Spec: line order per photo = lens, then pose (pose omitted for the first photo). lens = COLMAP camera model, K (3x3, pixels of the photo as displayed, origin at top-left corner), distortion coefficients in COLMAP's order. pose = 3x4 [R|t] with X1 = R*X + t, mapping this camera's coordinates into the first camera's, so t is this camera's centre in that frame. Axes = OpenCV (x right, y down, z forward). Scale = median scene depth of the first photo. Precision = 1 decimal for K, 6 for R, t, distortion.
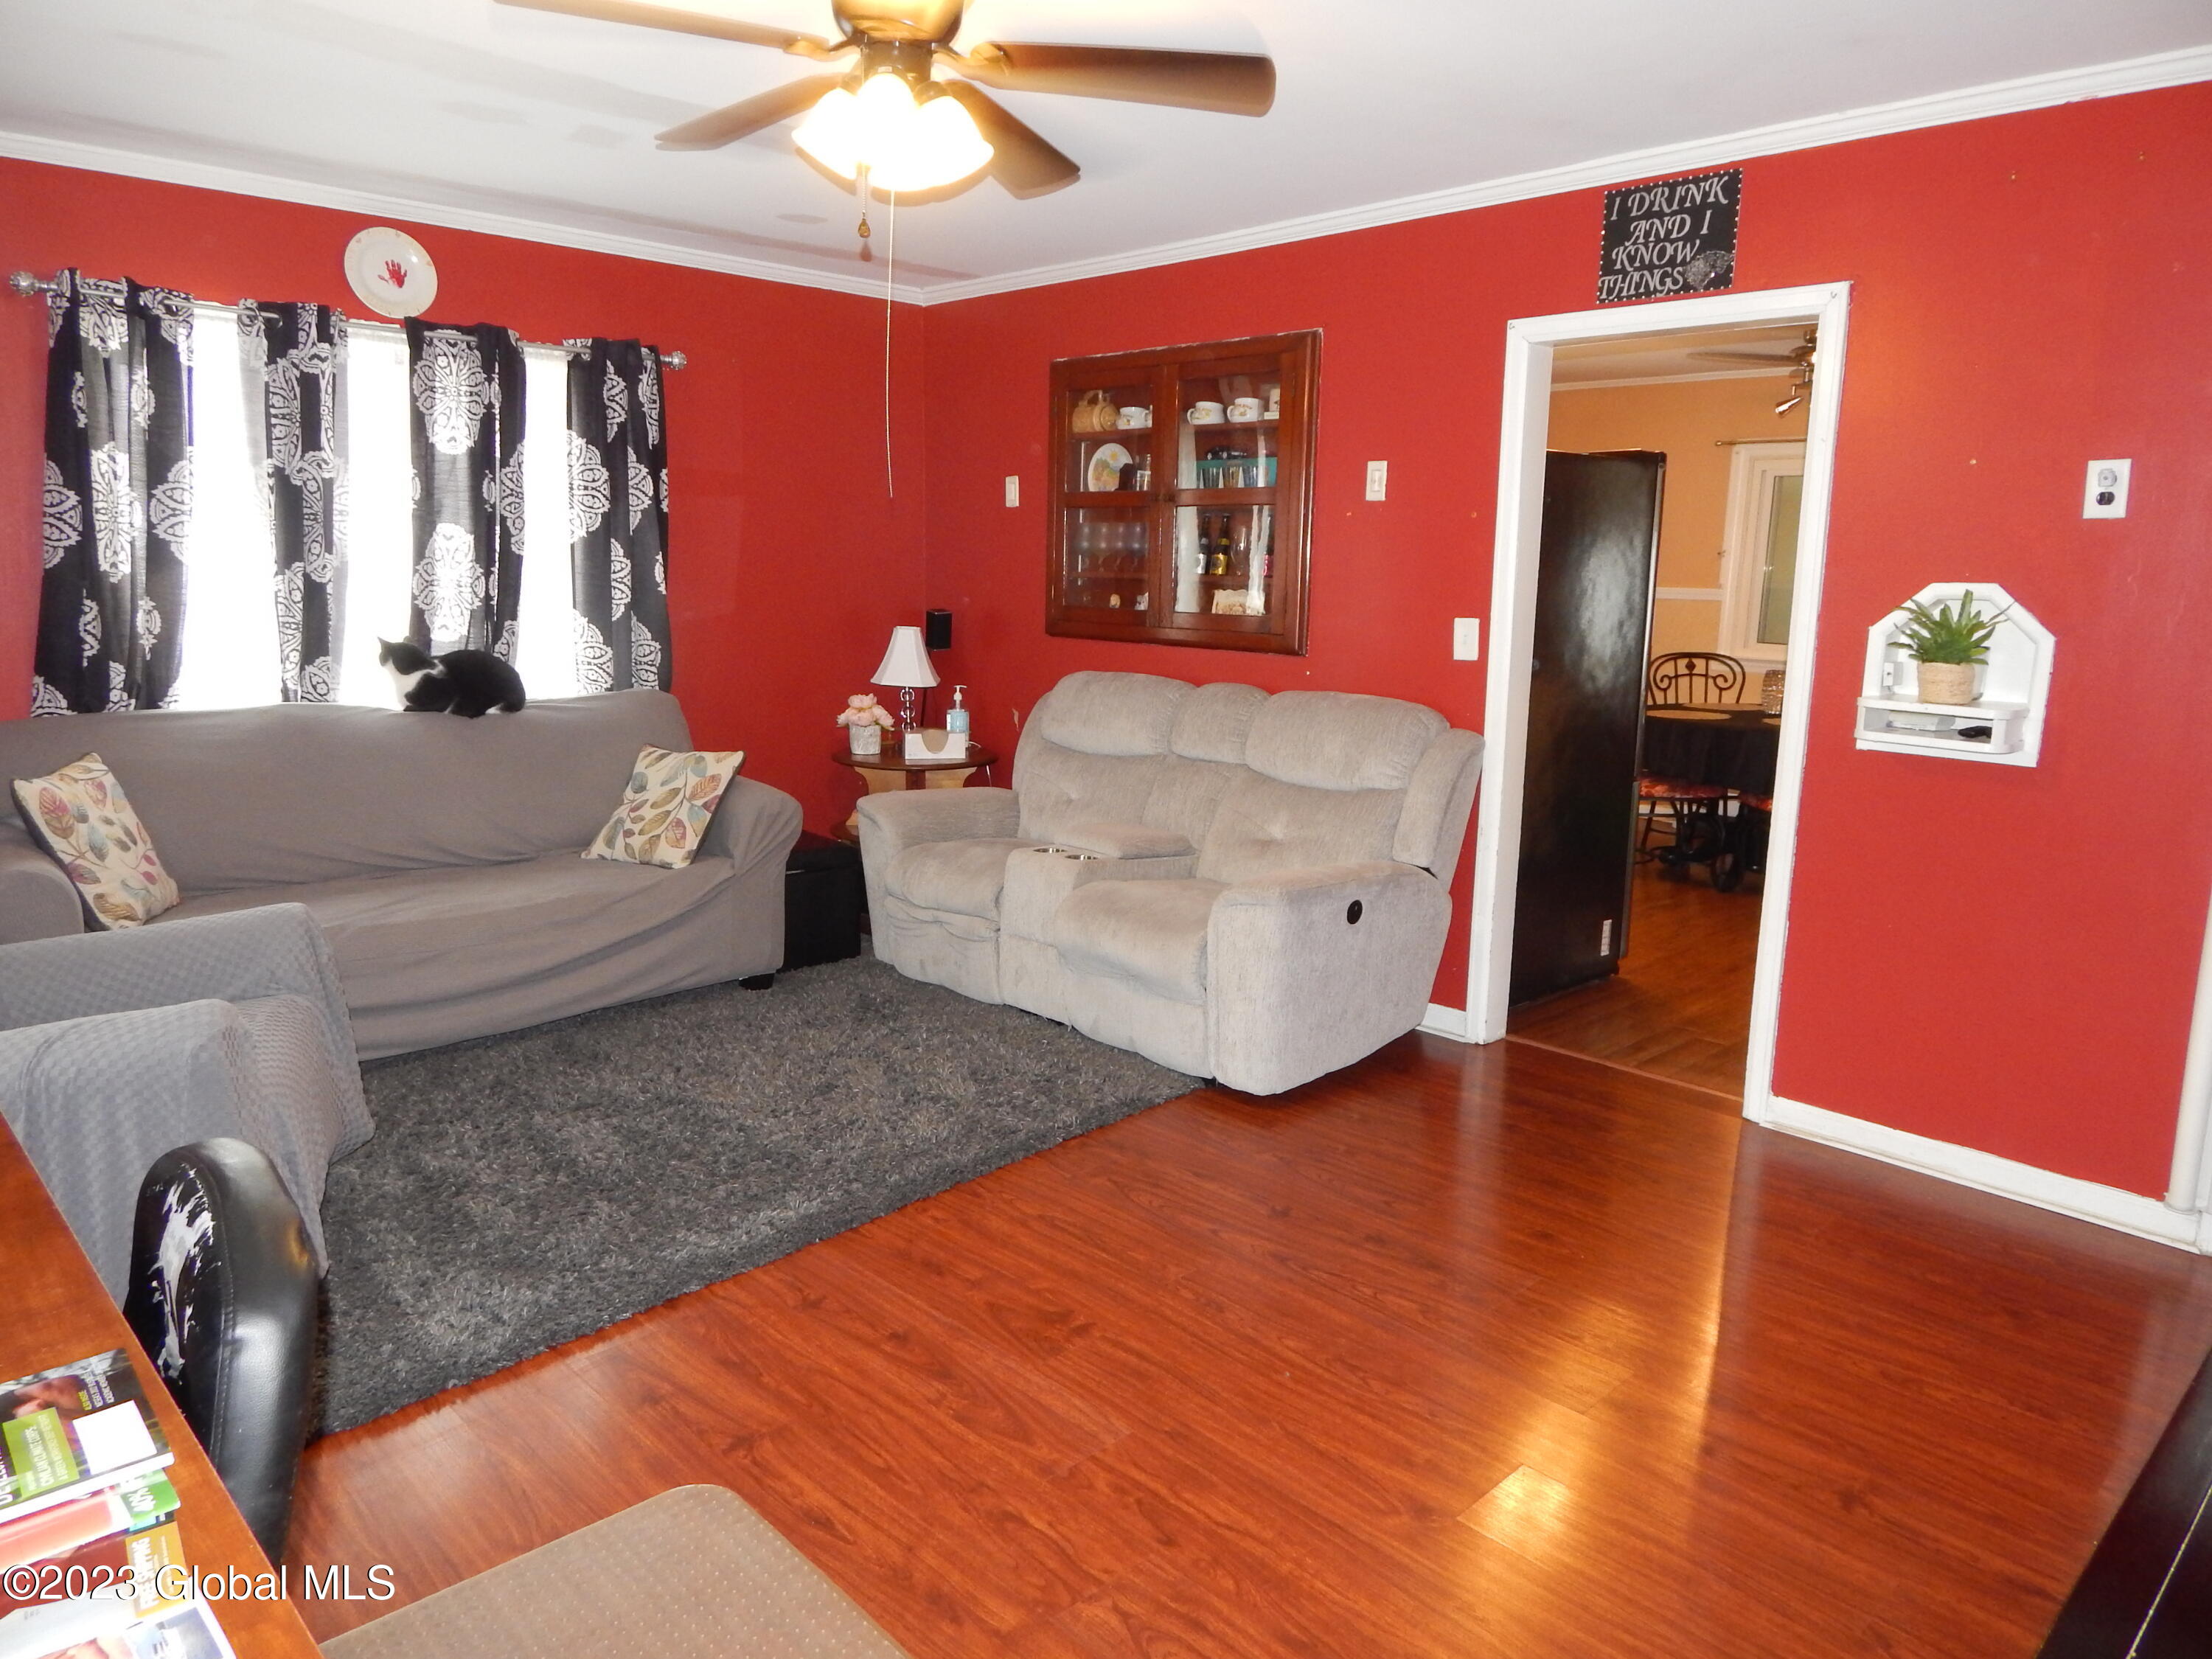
lens RADIAL K [[1491.3, 0, 1106.8], [0, 1491.3, 773.8], [0, 0, 1]] dist [0.085169, -0.096409]
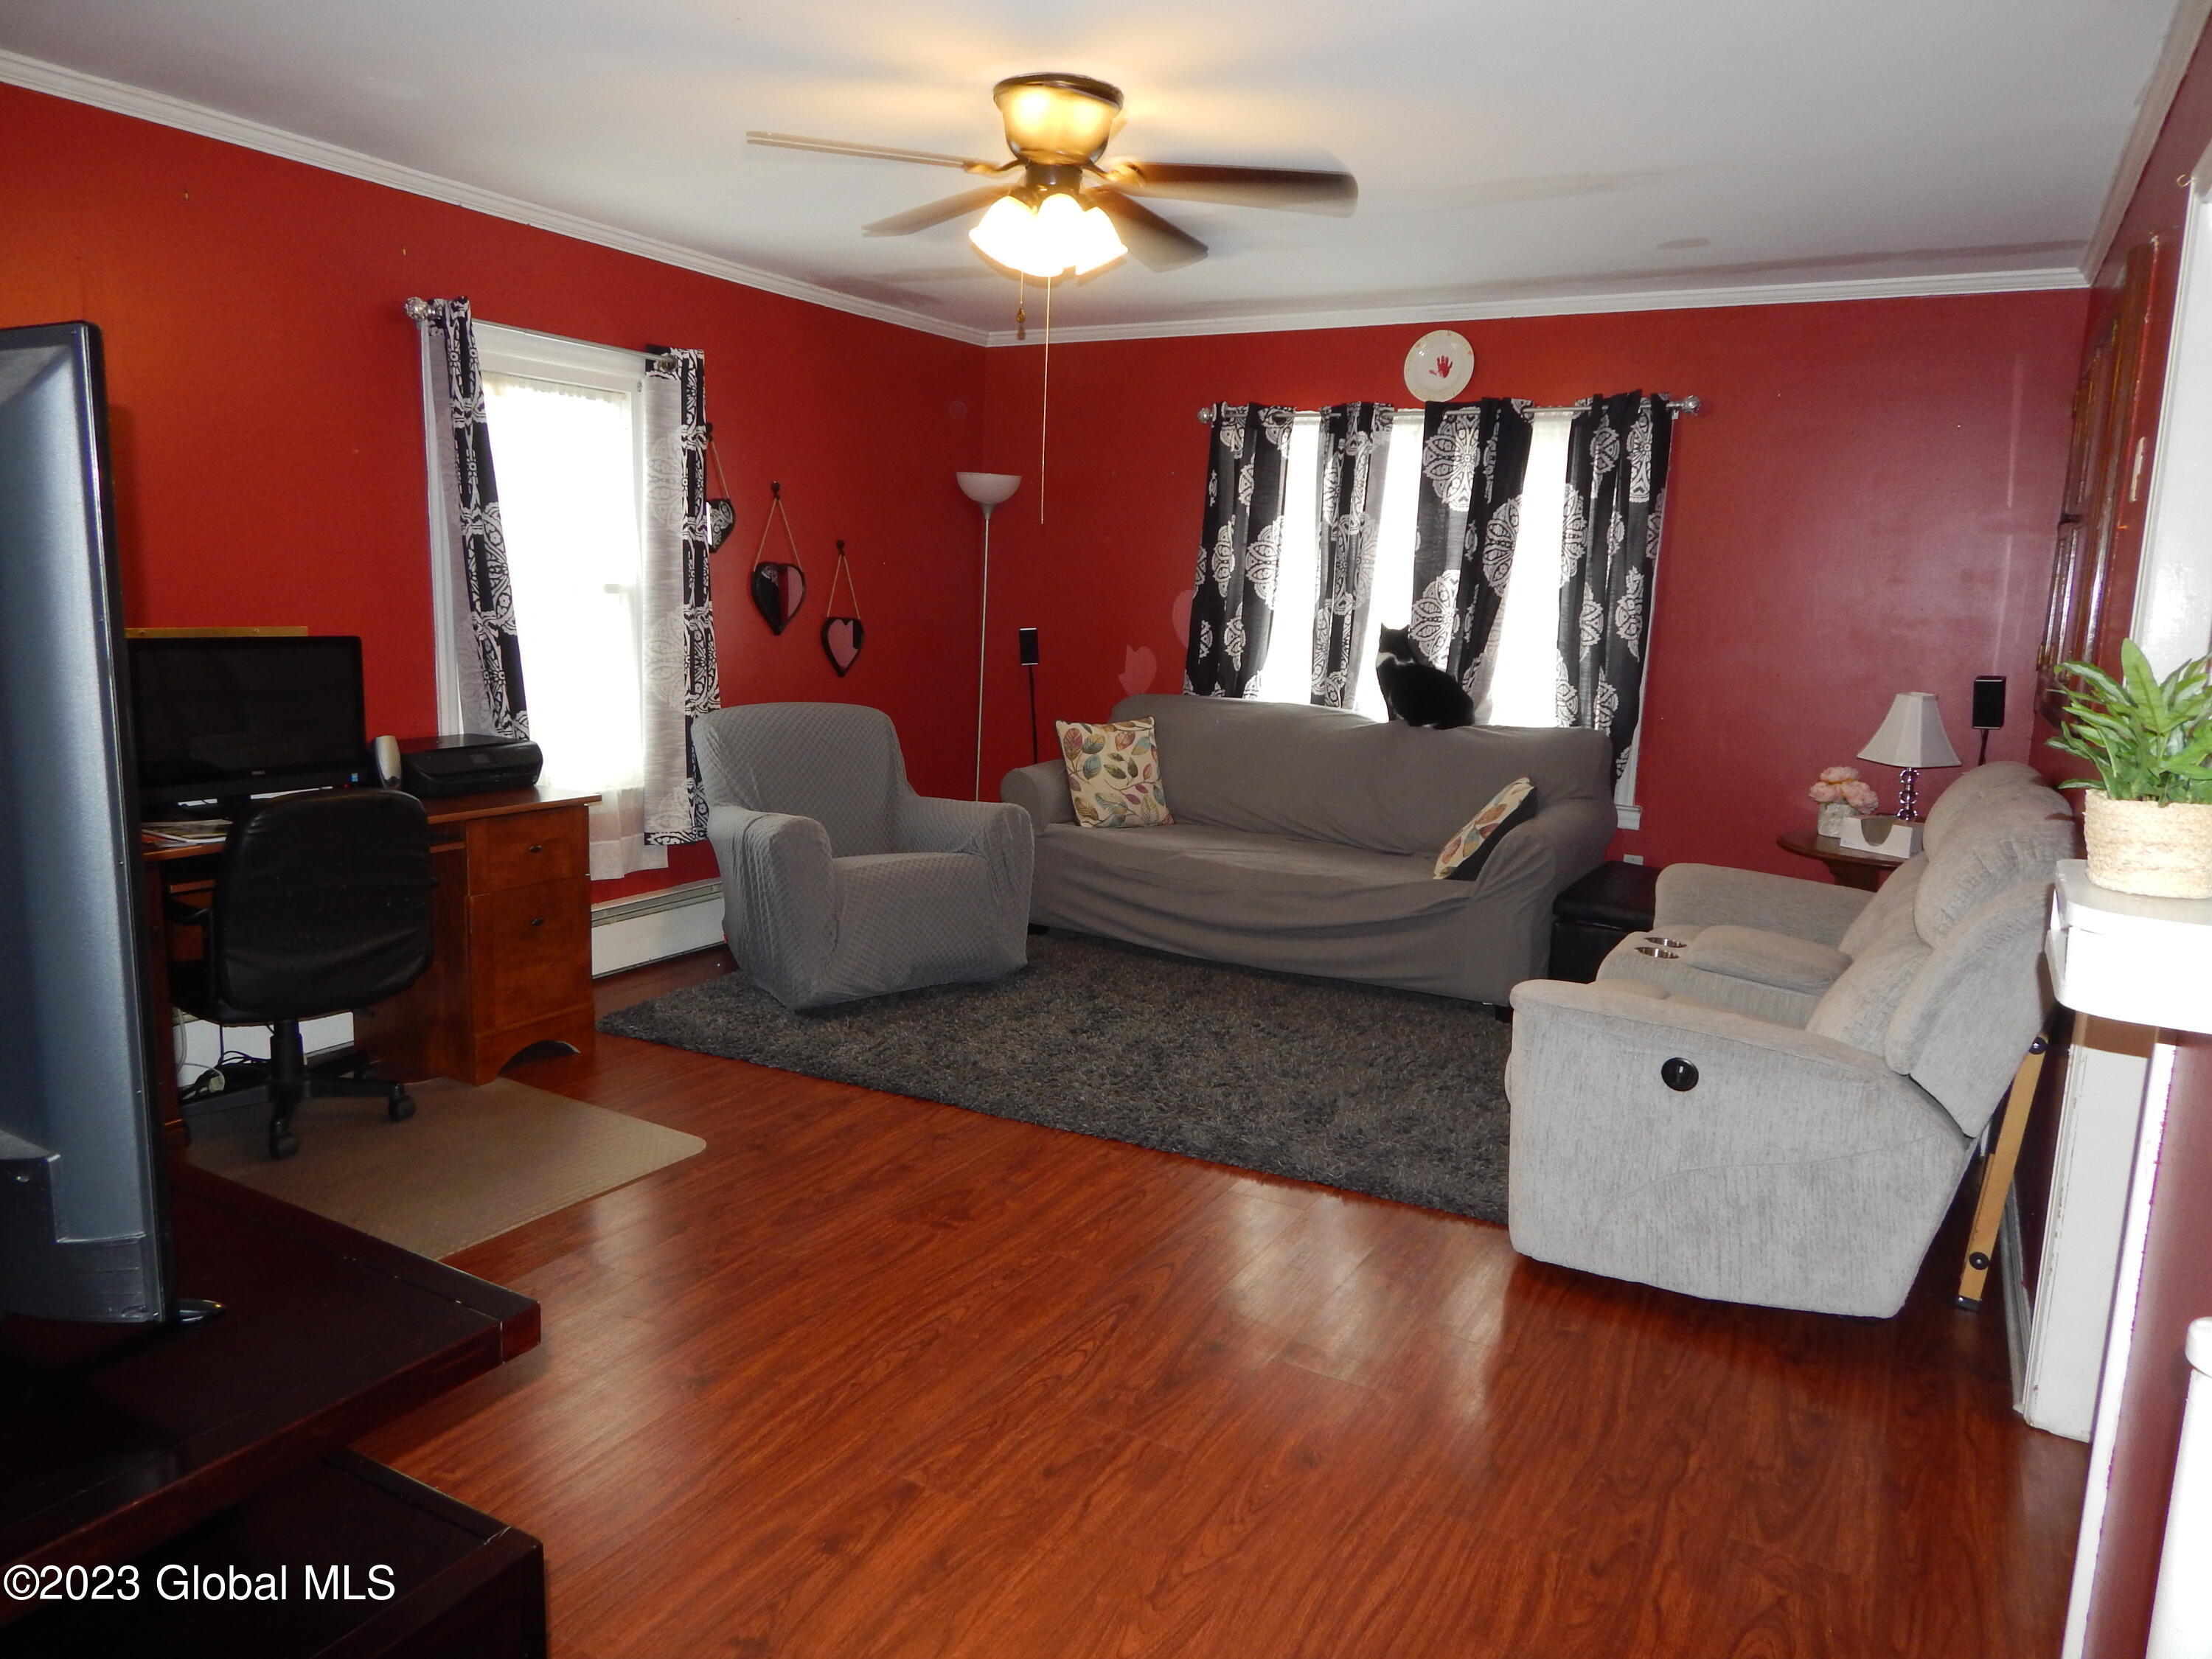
lens RADIAL K [[1468.8, 0, 1117.5], [0, 1468.8, 814.6], [0, 0, 1]] dist [0.002255, -0.003387]
pose [[0.291570, 0.140368, -0.946194, 0.656946], [-0.172488, 0.980675, 0.092331, -0.042626], [0.940869, 0.136286, 0.310147, 0.461146]]
